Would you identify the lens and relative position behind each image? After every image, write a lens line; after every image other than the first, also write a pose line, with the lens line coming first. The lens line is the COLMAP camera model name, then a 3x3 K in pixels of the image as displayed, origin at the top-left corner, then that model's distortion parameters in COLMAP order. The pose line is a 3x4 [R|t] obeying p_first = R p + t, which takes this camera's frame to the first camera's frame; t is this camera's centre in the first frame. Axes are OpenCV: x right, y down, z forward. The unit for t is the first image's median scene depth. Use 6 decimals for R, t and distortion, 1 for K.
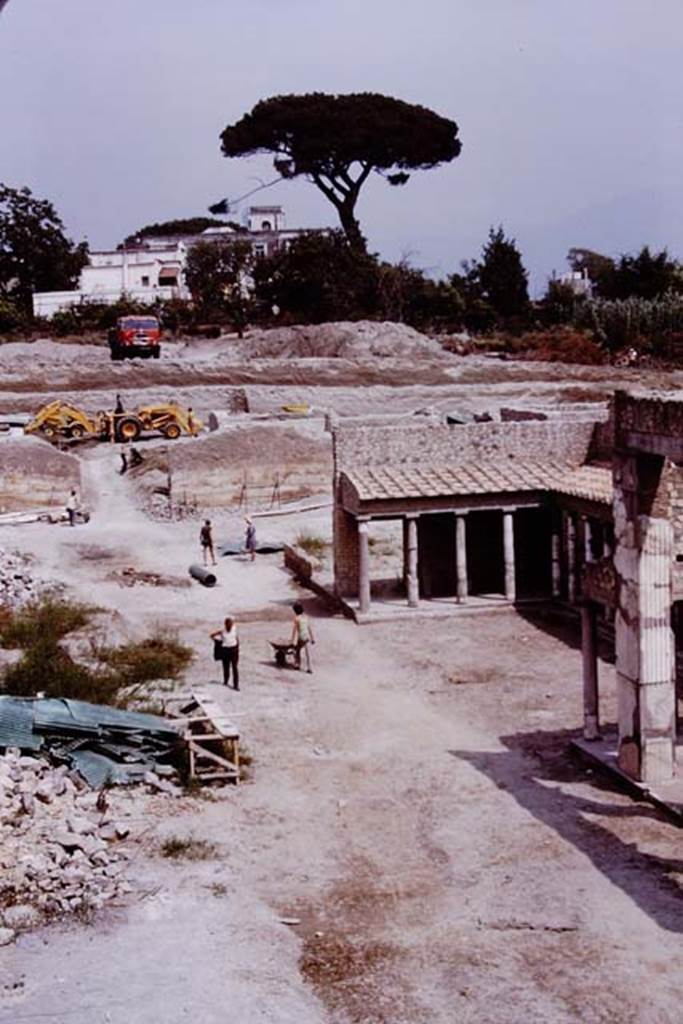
lens RADIAL K [[1668.2, 0, 344.6], [0, 1668.2, 559.7], [0, 0, 1]] dist [-0.366878, 0.536024]
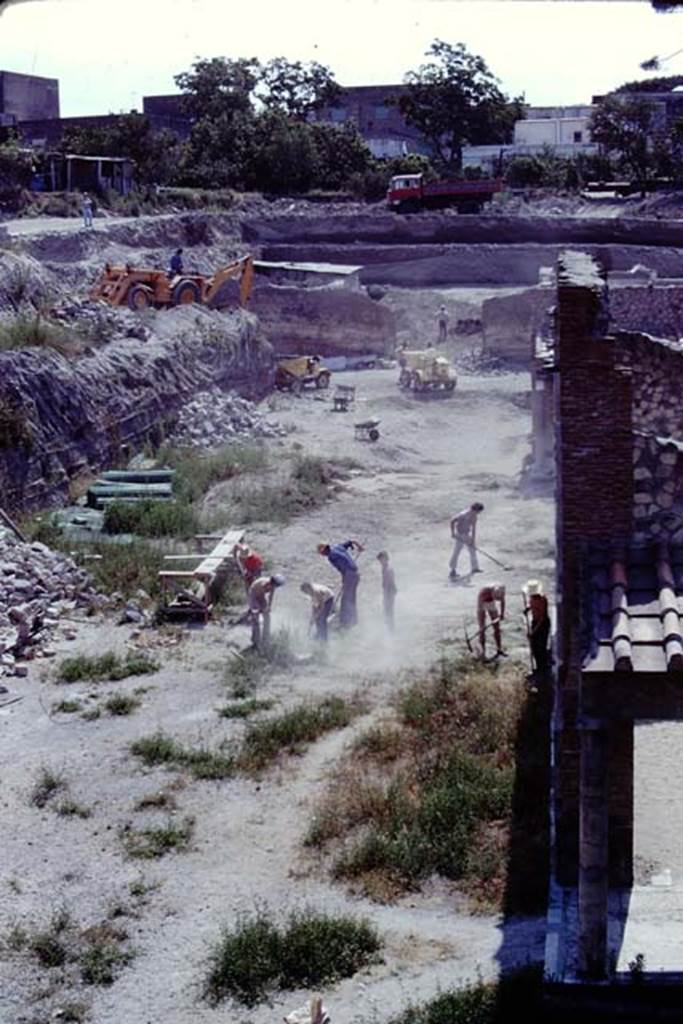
lens RADIAL K [[1668.2, 0, 344.6], [0, 1668.2, 559.7], [0, 0, 1]] dist [-0.366878, 0.536024]
pose [[0.946135, 0.074078, -0.315184, 0.108898], [-0.046444, 0.994459, 0.094311, -0.001864], [0.320423, -0.074592, 0.944333, 0.011842]]
